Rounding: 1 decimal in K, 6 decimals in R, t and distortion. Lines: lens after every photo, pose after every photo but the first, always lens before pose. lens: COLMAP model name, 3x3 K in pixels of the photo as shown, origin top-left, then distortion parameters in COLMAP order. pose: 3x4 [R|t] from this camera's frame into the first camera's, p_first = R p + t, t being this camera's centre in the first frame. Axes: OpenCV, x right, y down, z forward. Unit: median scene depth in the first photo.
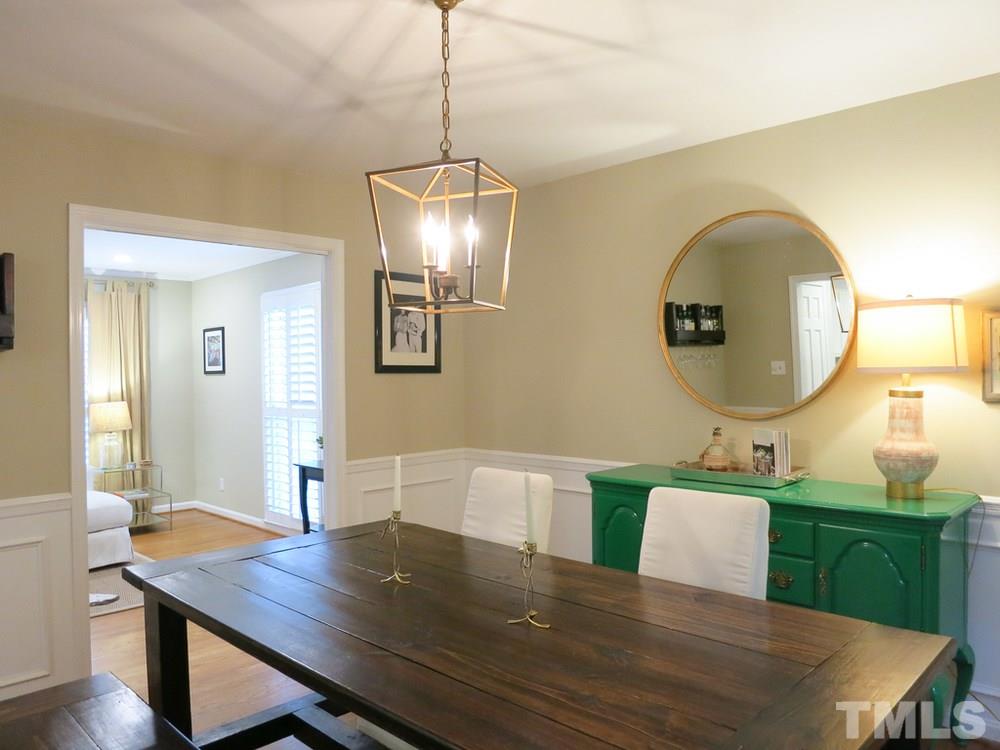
lens RADIAL K [[721.5, 0, 498.0], [0, 721.5, 375.8], [0, 0, 1]] dist [-0.033995, -0.004639]
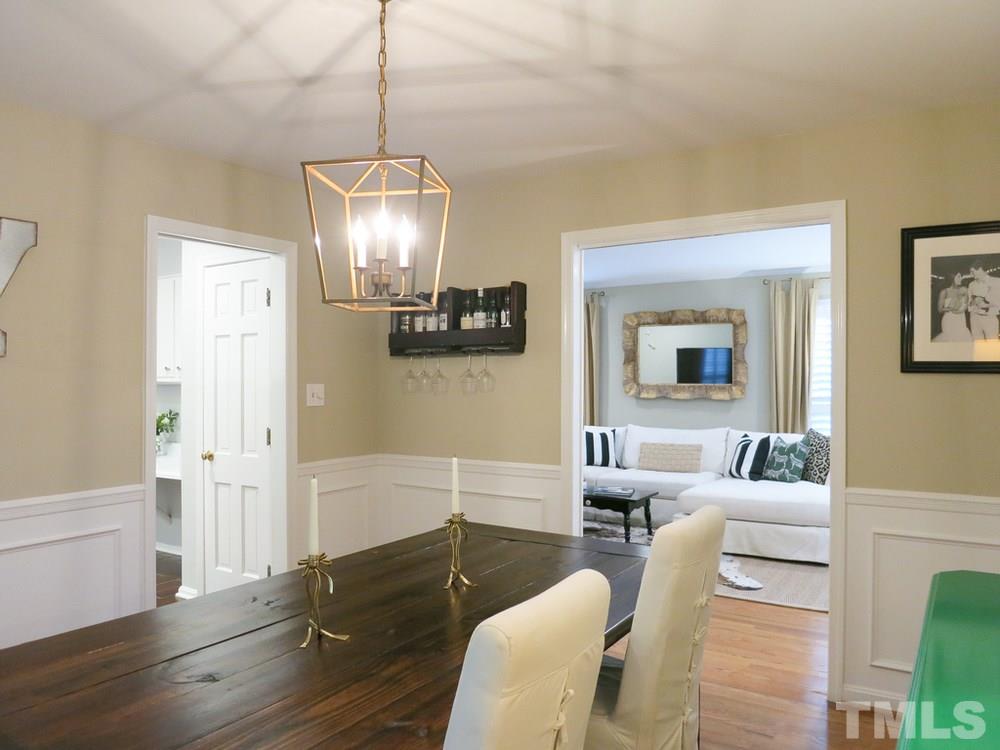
lens RADIAL K [[729.3, 0, 500.0], [0, 729.3, 375.0], [0, 0, 1]] dist [-0.027365, -0.000082]
pose [[0.210510, 0.013612, -0.977497, 0.439198], [-0.010383, 0.999878, 0.011688, -0.005264], [0.977536, 0.007689, 0.210626, 0.444061]]
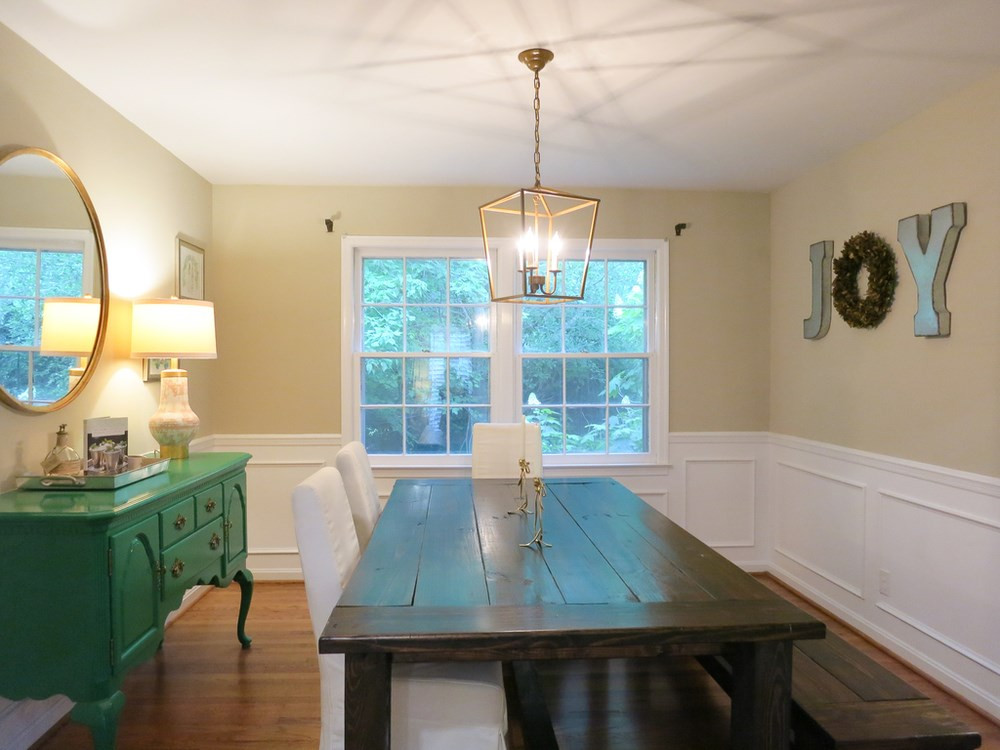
lens RADIAL K [[721.5, 0, 498.0], [0, 721.5, 375.8], [0, 0, 1]] dist [-0.033995, -0.004639]
pose [[-0.752256, 0.007759, 0.658825, -0.412945], [0.018241, 0.999793, 0.009053, 0.016227], [-0.658618, 0.018828, -0.752242, 0.956563]]
